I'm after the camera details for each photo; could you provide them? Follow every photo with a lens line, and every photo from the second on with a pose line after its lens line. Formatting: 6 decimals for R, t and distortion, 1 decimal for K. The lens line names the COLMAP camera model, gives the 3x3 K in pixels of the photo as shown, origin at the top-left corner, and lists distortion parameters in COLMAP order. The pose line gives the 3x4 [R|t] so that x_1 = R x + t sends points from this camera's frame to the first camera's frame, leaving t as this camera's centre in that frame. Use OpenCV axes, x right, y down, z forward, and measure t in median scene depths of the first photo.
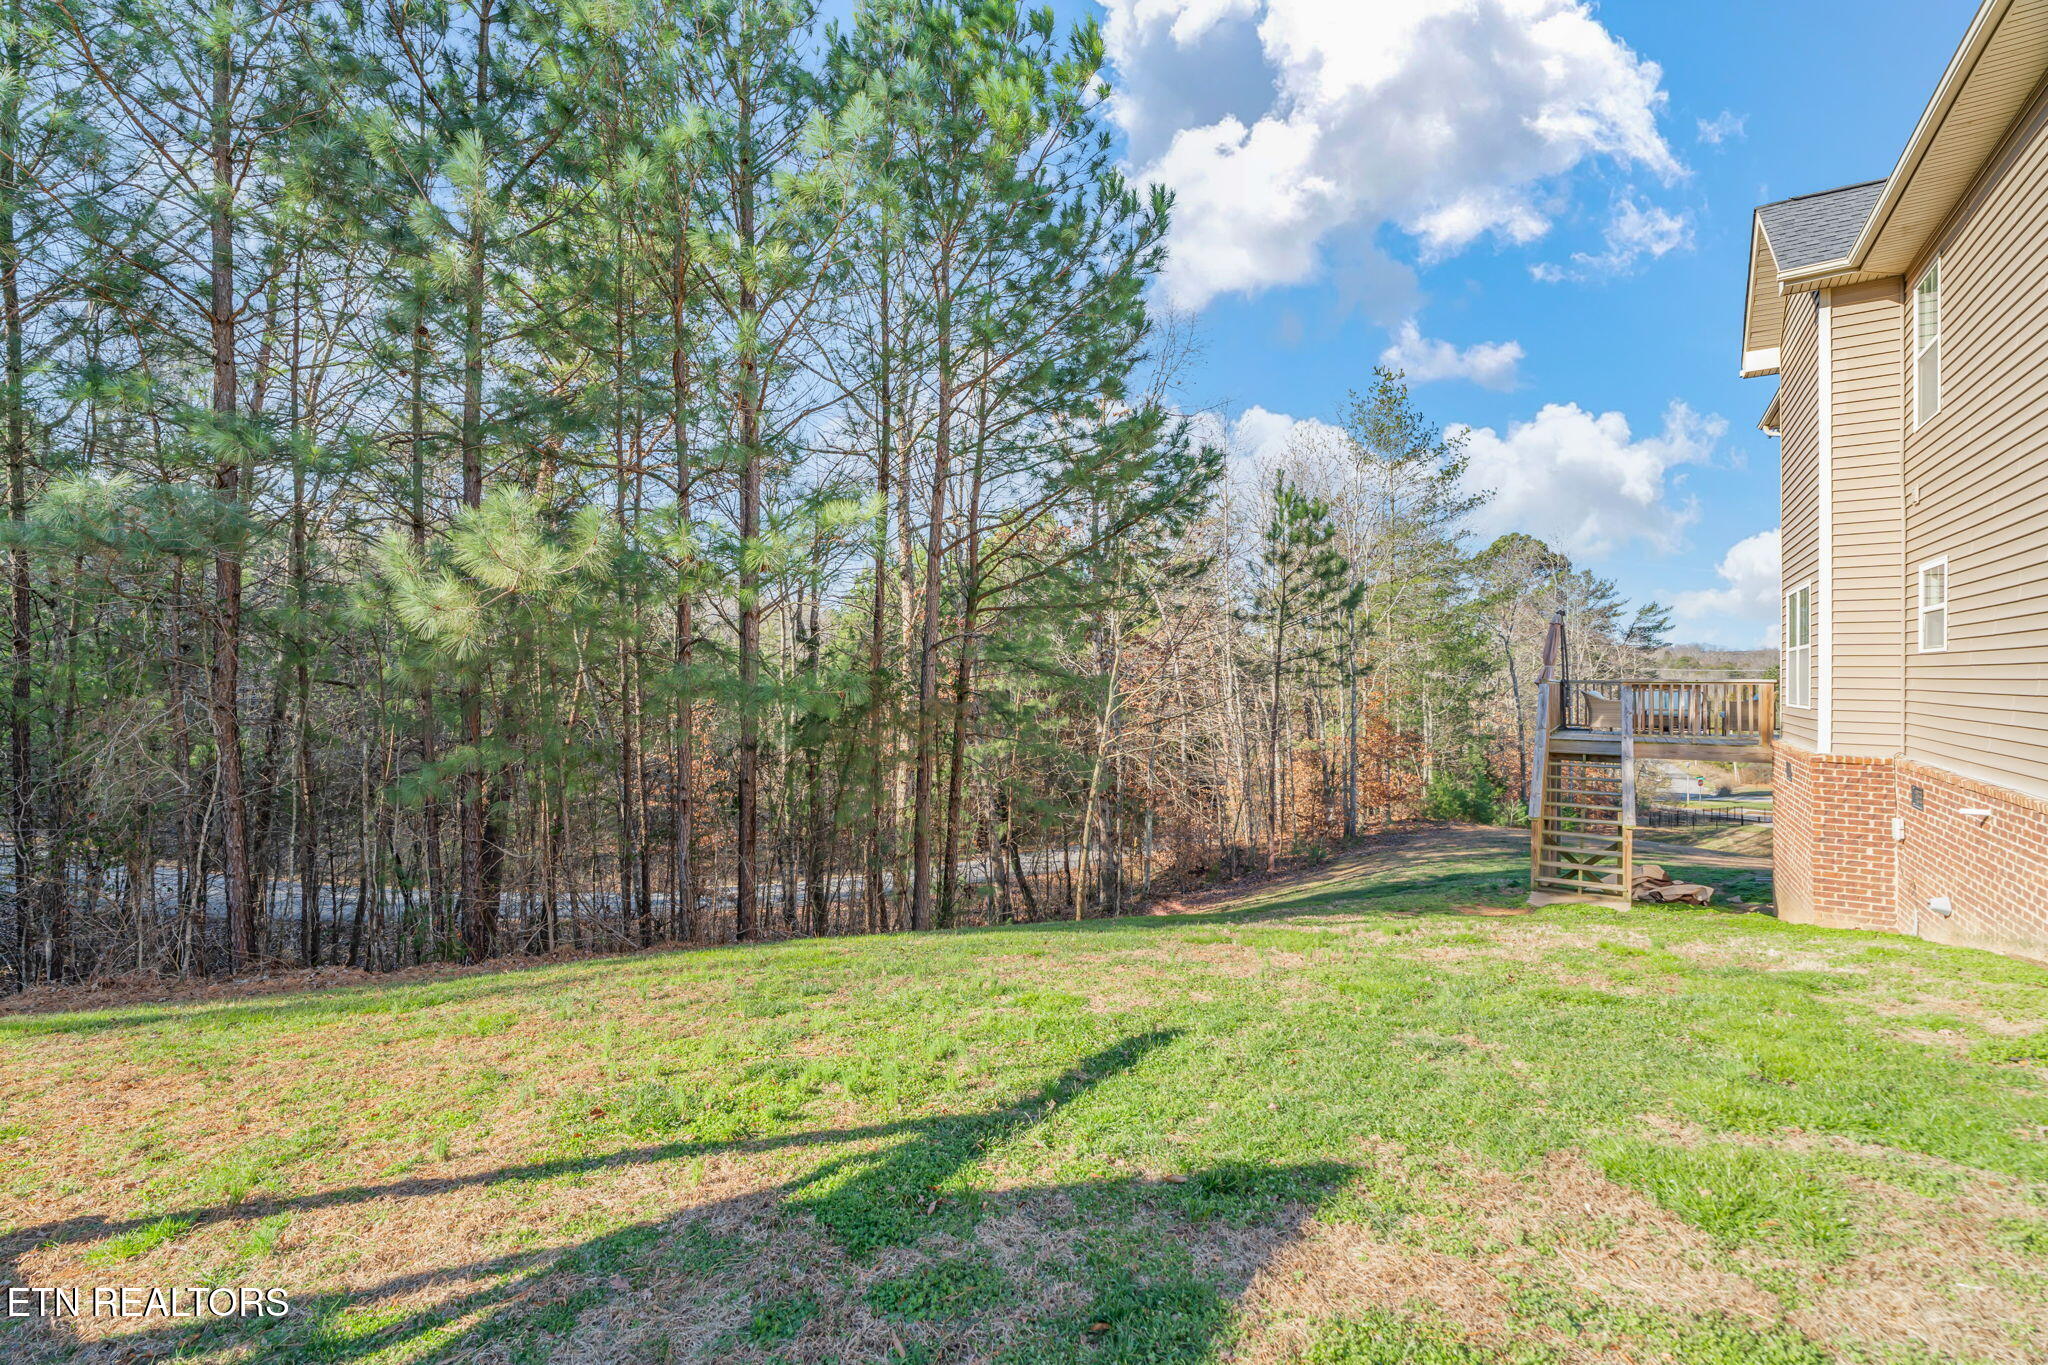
lens RADIAL K [[927.8, 0, 1014.5], [0, 927.8, 670.2], [0, 0, 1]] dist [-0.001091, 0.000025]
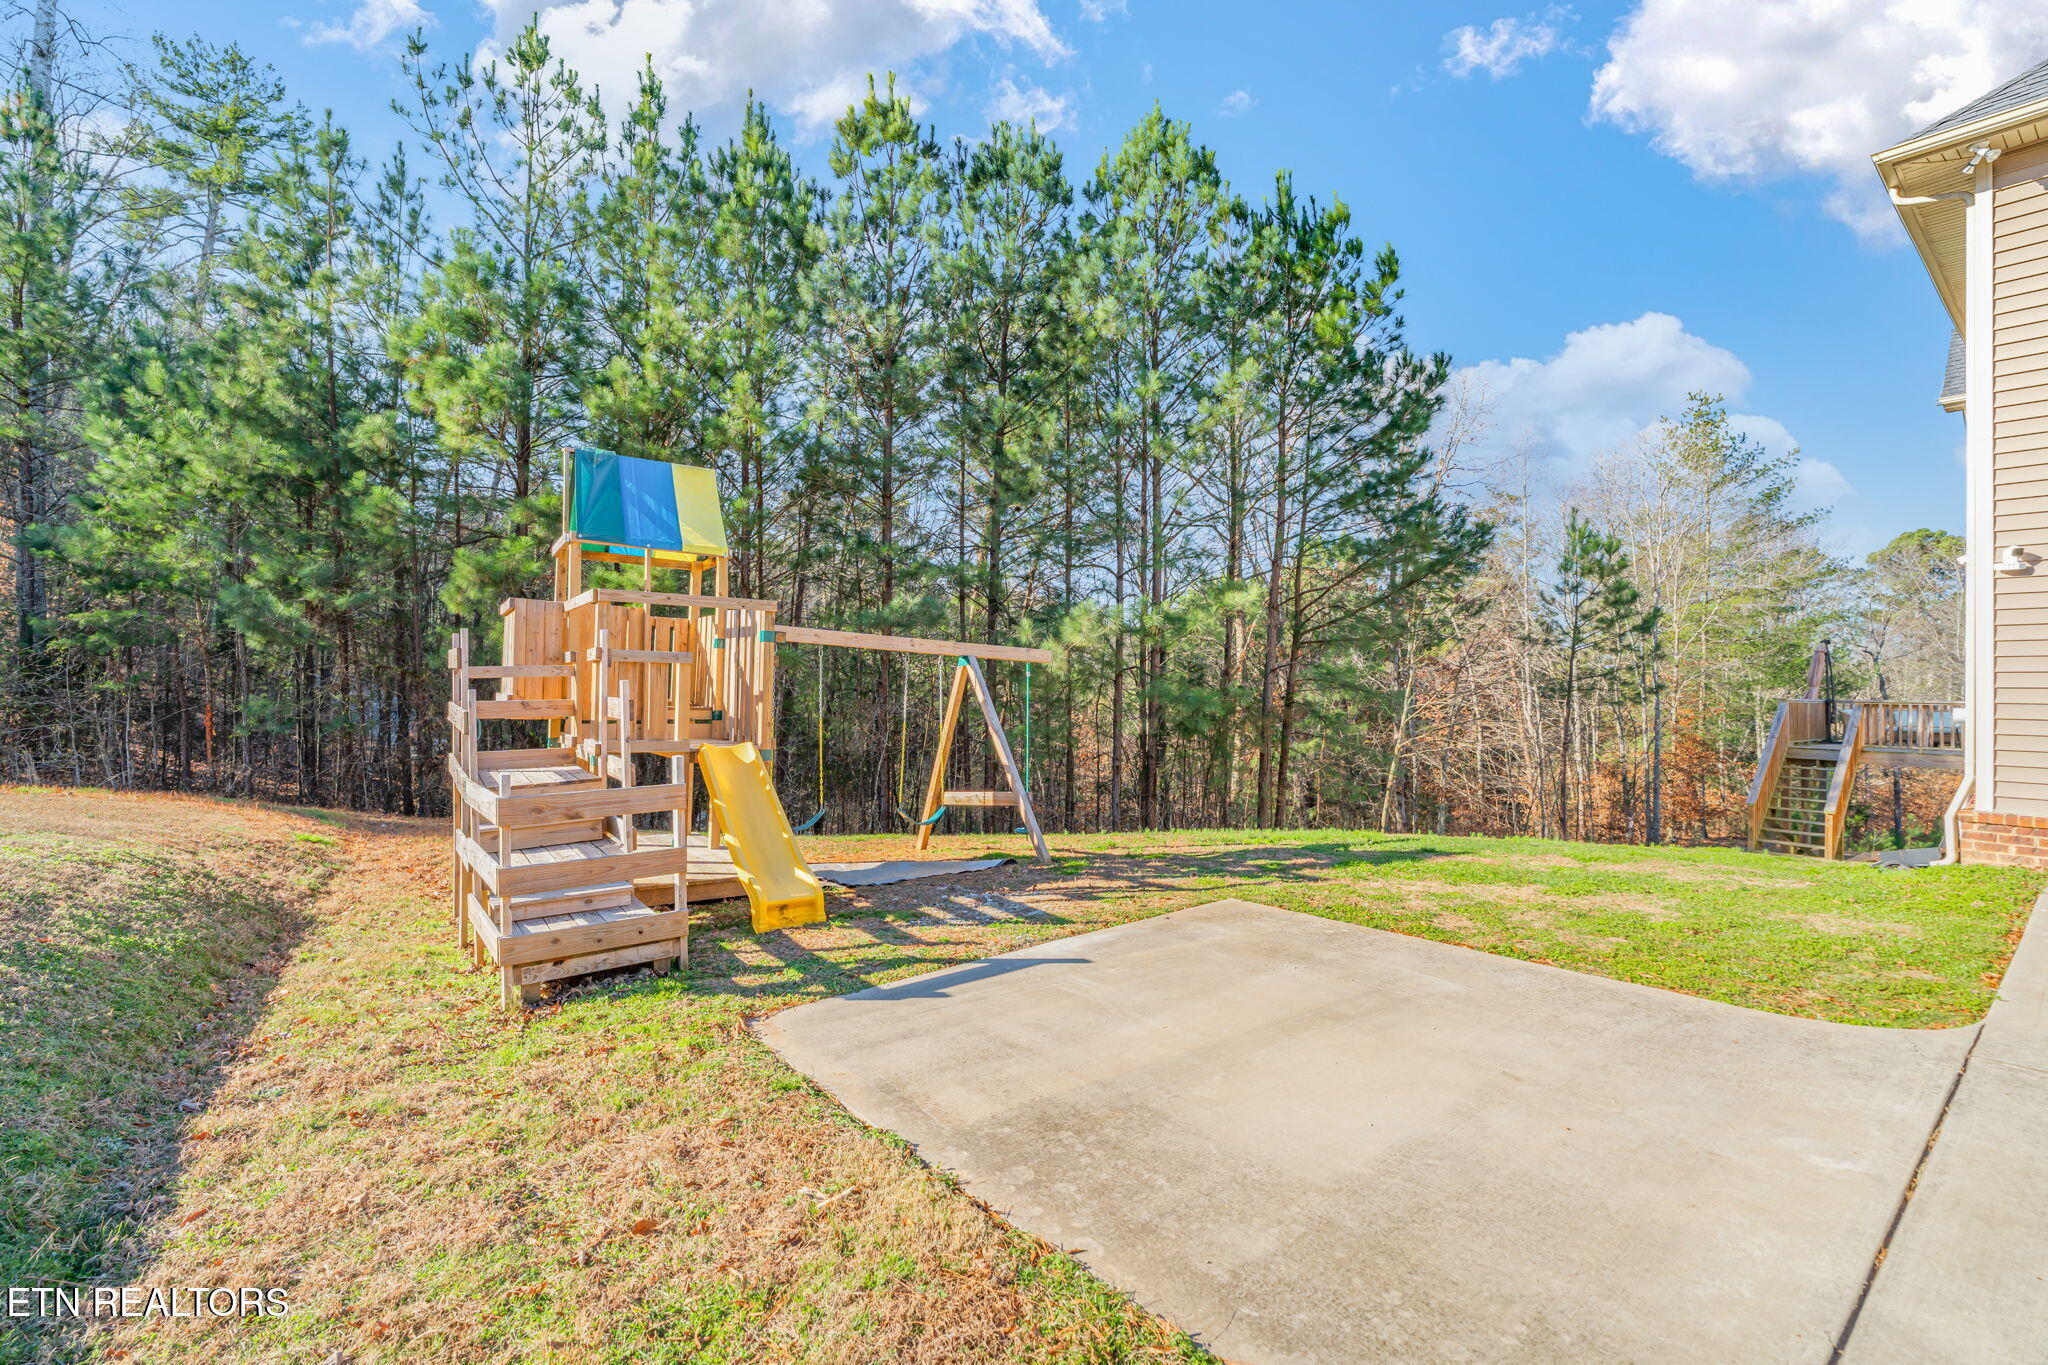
lens RADIAL K [[880.2, 0, 1012.4], [0, 880.2, 670.0], [0, 0, 1]] dist [-0.002921, -0.000543]
pose [[0.948386, 0.005119, -0.317077, -0.017566], [-0.009370, 0.999885, -0.011885, -0.002801], [0.316980, 0.014243, 0.948325, -0.223292]]
